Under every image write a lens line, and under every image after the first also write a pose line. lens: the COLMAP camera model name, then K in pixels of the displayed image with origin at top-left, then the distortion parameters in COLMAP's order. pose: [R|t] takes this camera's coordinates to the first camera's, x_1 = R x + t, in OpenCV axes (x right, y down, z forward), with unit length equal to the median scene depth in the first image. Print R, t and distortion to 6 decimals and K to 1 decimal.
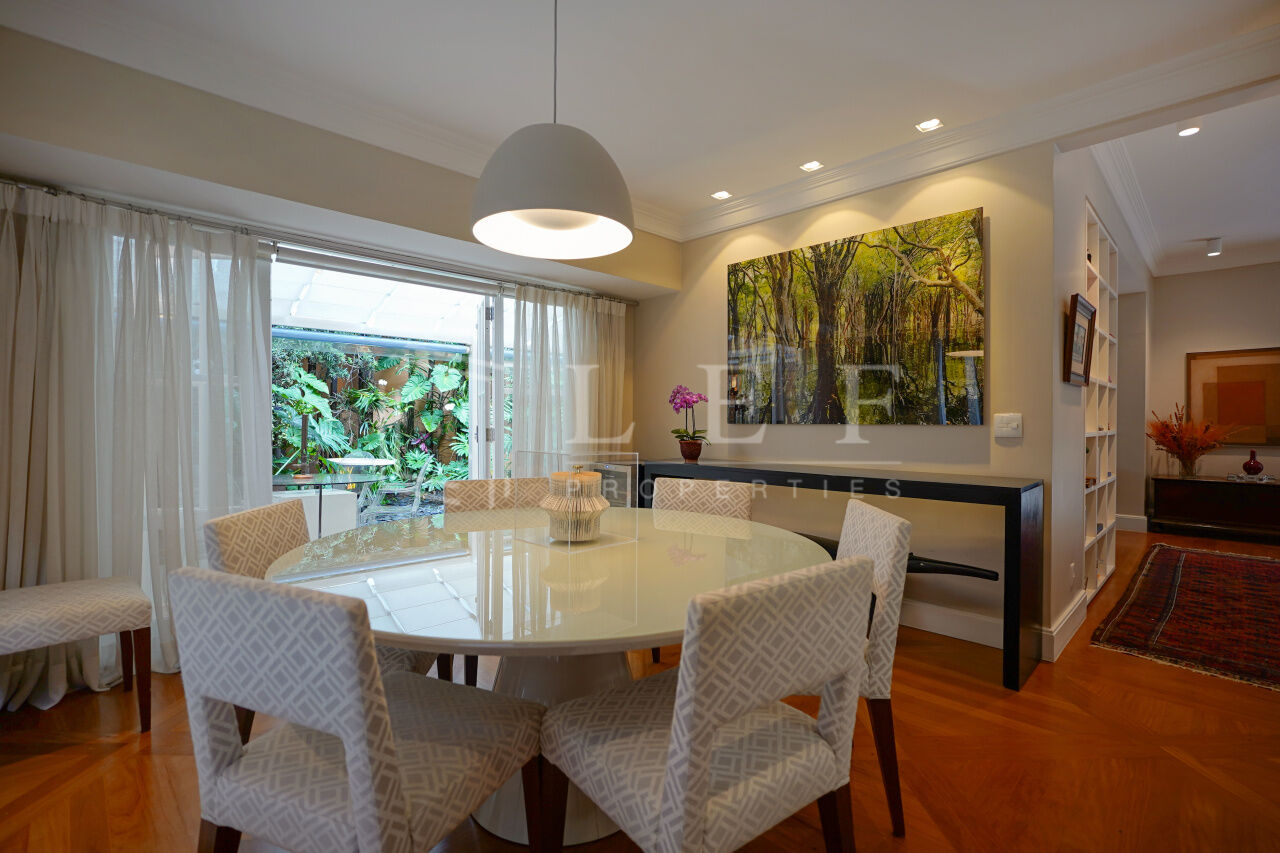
lens RADIAL K [[587.1, 0, 641.7], [0, 587.1, 423.7], [0, 0, 1]] dist [-0.019479, 0.007090]
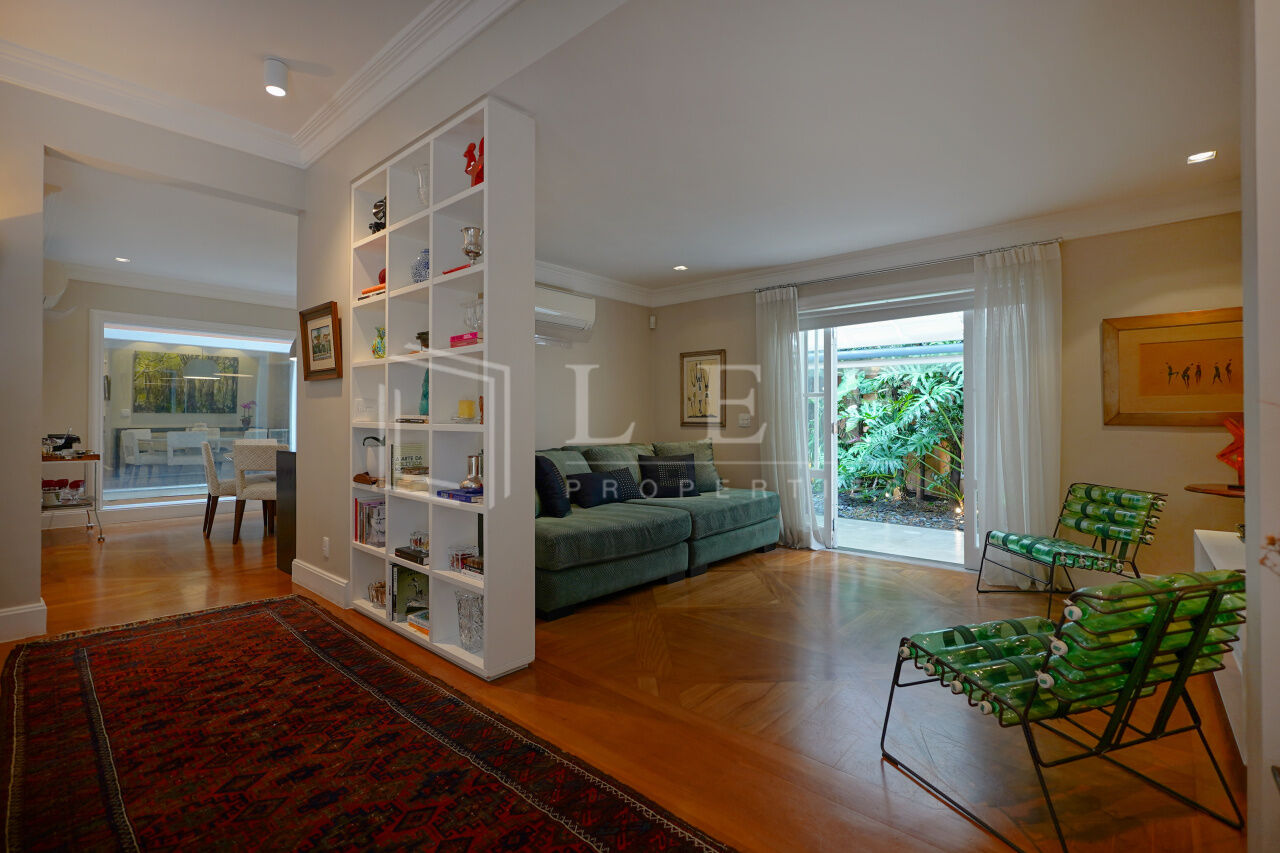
lens RADIAL K [[587.1, 0, 647.0], [0, 587.1, 414.2], [0, 0, 1]] dist [-0.019479, 0.007090]
pose [[0.058414, -0.017492, -0.998139, 1.855672], [-0.017405, 0.999677, -0.018537, 0.012719], [0.998141, 0.018455, 0.058091, 1.504255]]
